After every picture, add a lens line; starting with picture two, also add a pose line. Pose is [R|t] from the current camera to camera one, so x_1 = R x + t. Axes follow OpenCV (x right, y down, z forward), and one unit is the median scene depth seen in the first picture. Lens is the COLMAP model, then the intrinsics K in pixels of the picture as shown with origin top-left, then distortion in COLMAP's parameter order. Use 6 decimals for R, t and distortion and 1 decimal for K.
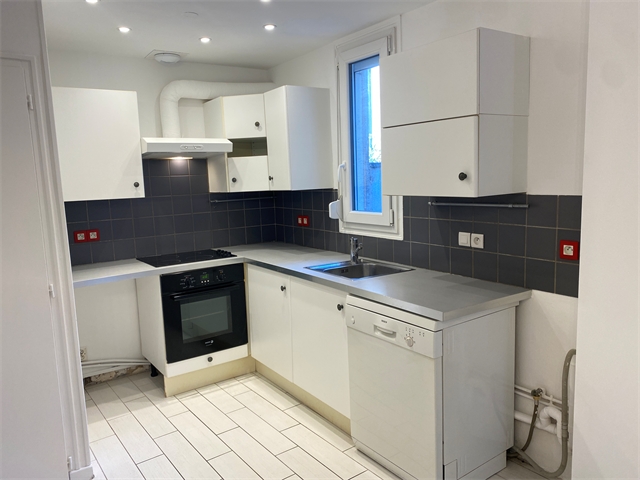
lens RADIAL K [[487.2, 0, 317.5], [0, 487.2, 235.5], [0, 0, 1]] dist [0.006549, -0.000218]
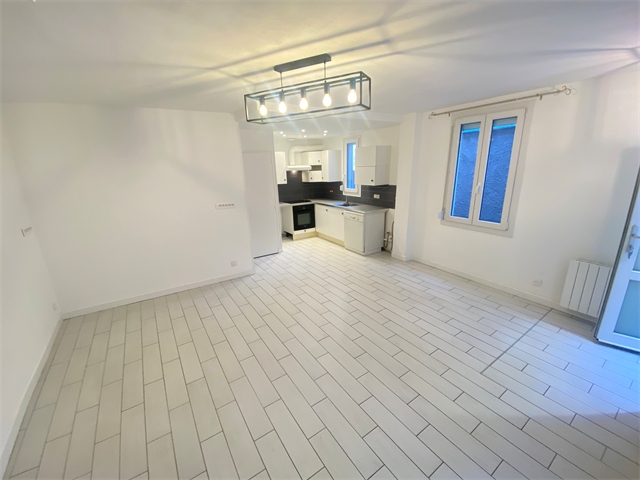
lens RADIAL K [[263.2, 0, 319.8], [0, 263.2, 245.6], [0, 0, 1]] dist [-0.003300, -0.002495]
pose [[0.999127, 0.020259, -0.036540, -0.042315], [-0.013673, 0.984965, 0.172213, 0.030459], [0.039480, -0.171563, 0.984382, -0.899223]]
